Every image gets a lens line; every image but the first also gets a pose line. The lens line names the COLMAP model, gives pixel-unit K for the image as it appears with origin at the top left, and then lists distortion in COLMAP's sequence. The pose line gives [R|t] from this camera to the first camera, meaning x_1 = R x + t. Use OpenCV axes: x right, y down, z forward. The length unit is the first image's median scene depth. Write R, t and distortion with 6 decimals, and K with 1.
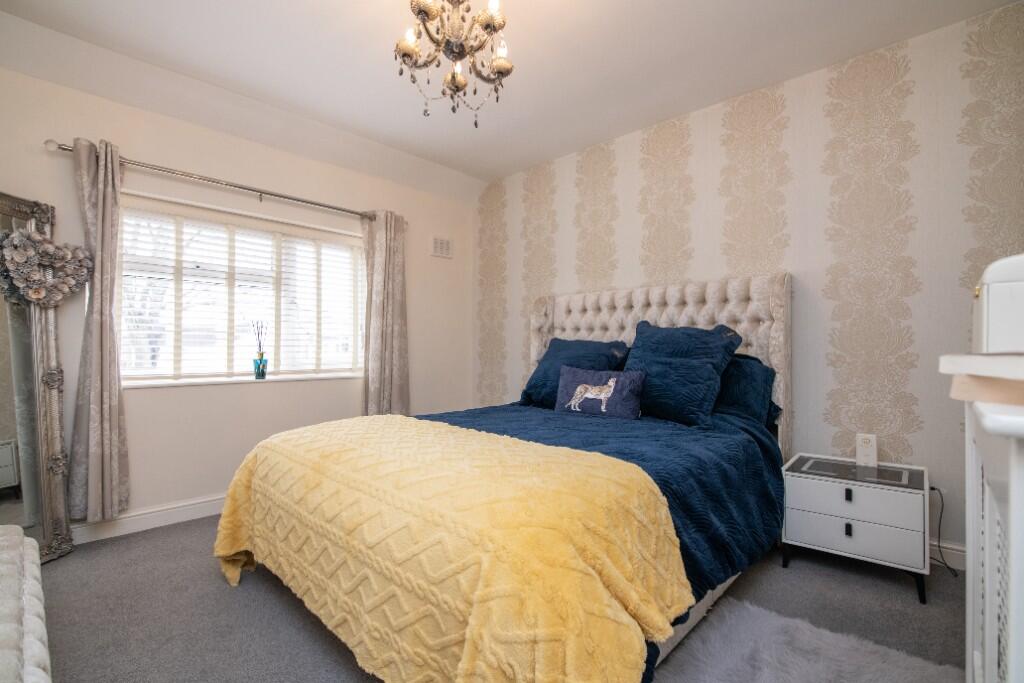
lens RADIAL K [[475.9, 0, 512.0], [0, 475.9, 341.5], [0, 0, 1]] dist [-0.027214, 0.000020]
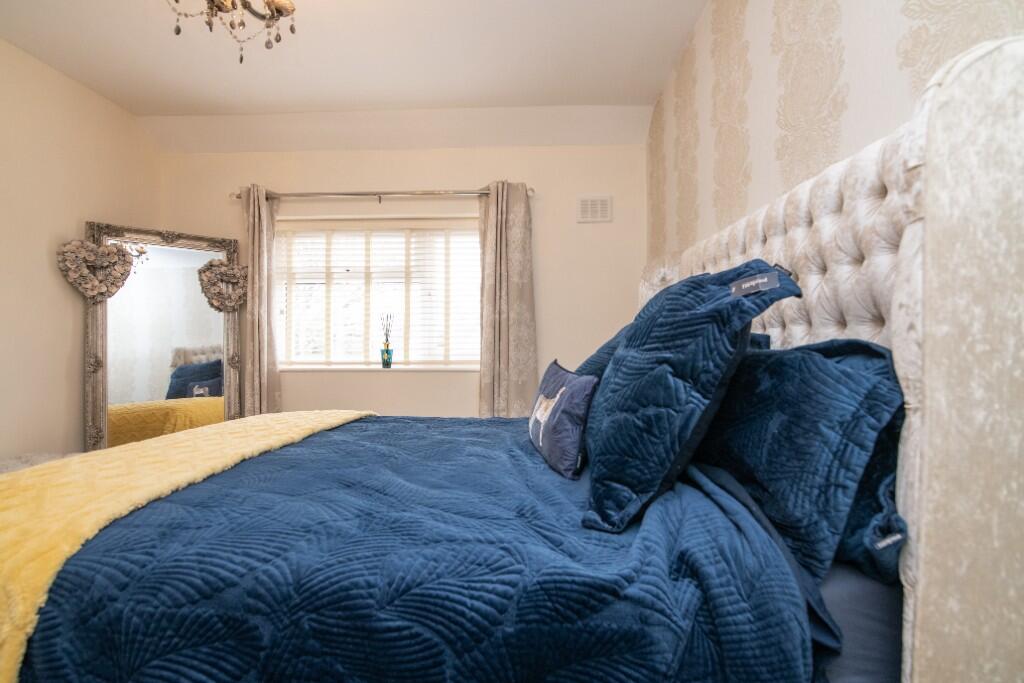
lens RADIAL K [[475.9, 0, 512.0], [0, 475.9, 341.5], [0, 0, 1]] dist [-0.027214, 0.000020]
pose [[0.656326, -0.009152, -0.754422, 0.434951], [0.017283, 0.999846, 0.002907, 0.019375], [0.754280, -0.014947, 0.656383, 0.465221]]
